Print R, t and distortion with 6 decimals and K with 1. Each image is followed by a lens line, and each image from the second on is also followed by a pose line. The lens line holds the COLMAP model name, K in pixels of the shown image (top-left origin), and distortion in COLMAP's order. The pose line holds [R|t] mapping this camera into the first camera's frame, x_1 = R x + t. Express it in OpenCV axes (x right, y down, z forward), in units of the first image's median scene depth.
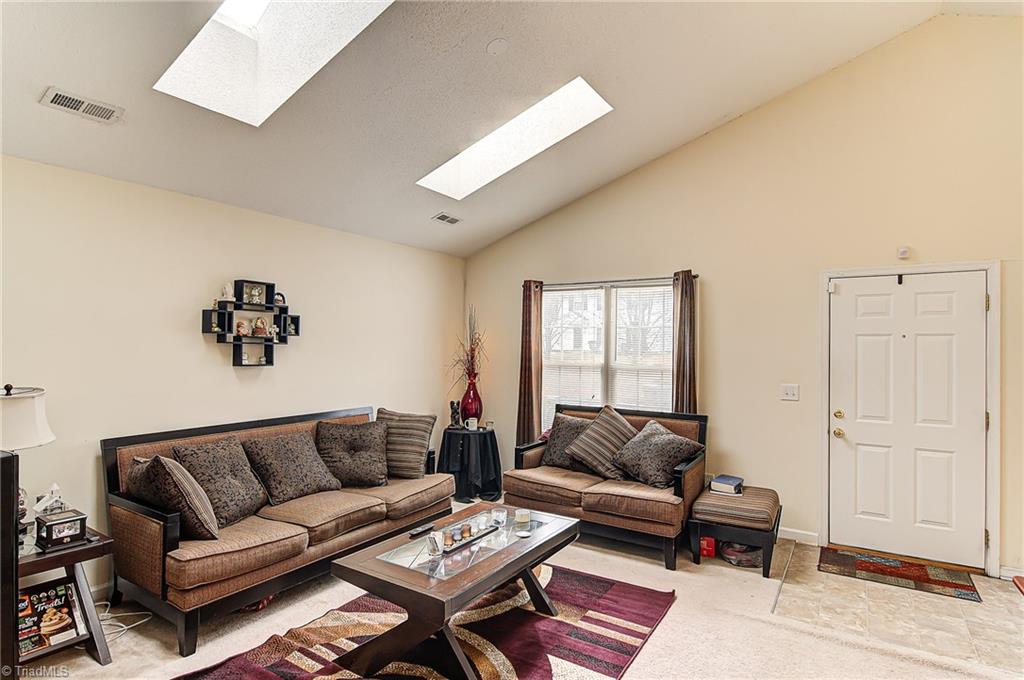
lens RADIAL K [[552.1, 0, 504.1], [0, 552.1, 354.5], [0, 0, 1]] dist [0.001422, -0.000093]
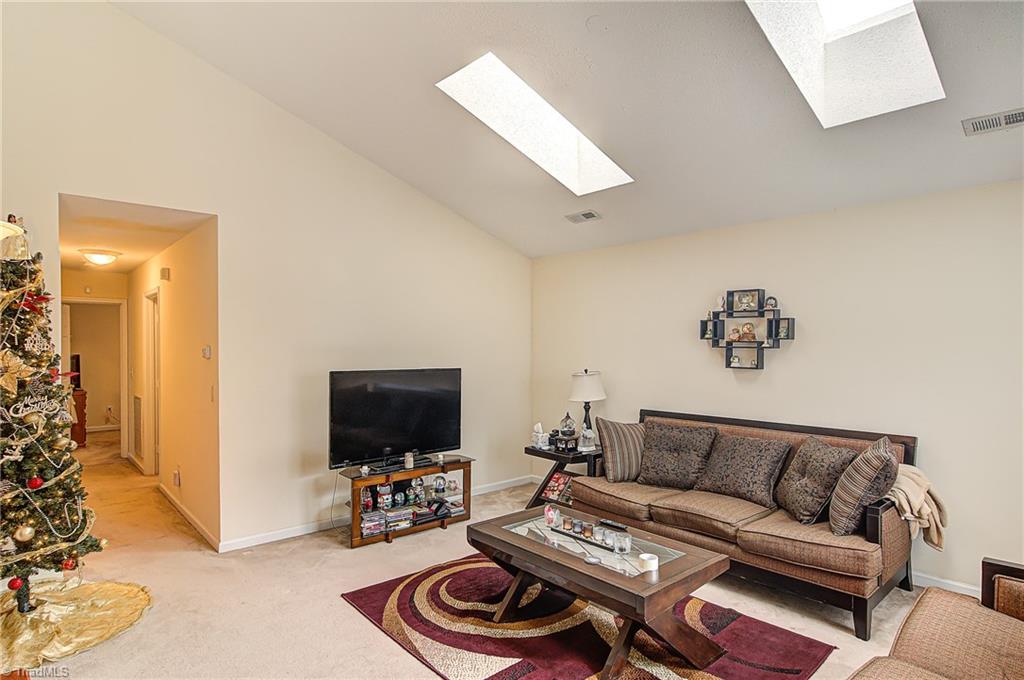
lens RADIAL K [[552.1, 0, 504.1], [0, 552.1, 354.5], [0, 0, 1]] dist [0.001422, -0.000093]
pose [[-0.259214, 0.006910, -0.965795, 0.724162], [-0.028051, 0.999499, 0.014680, -0.009400], [0.965413, 0.030897, -0.258890, 0.844516]]
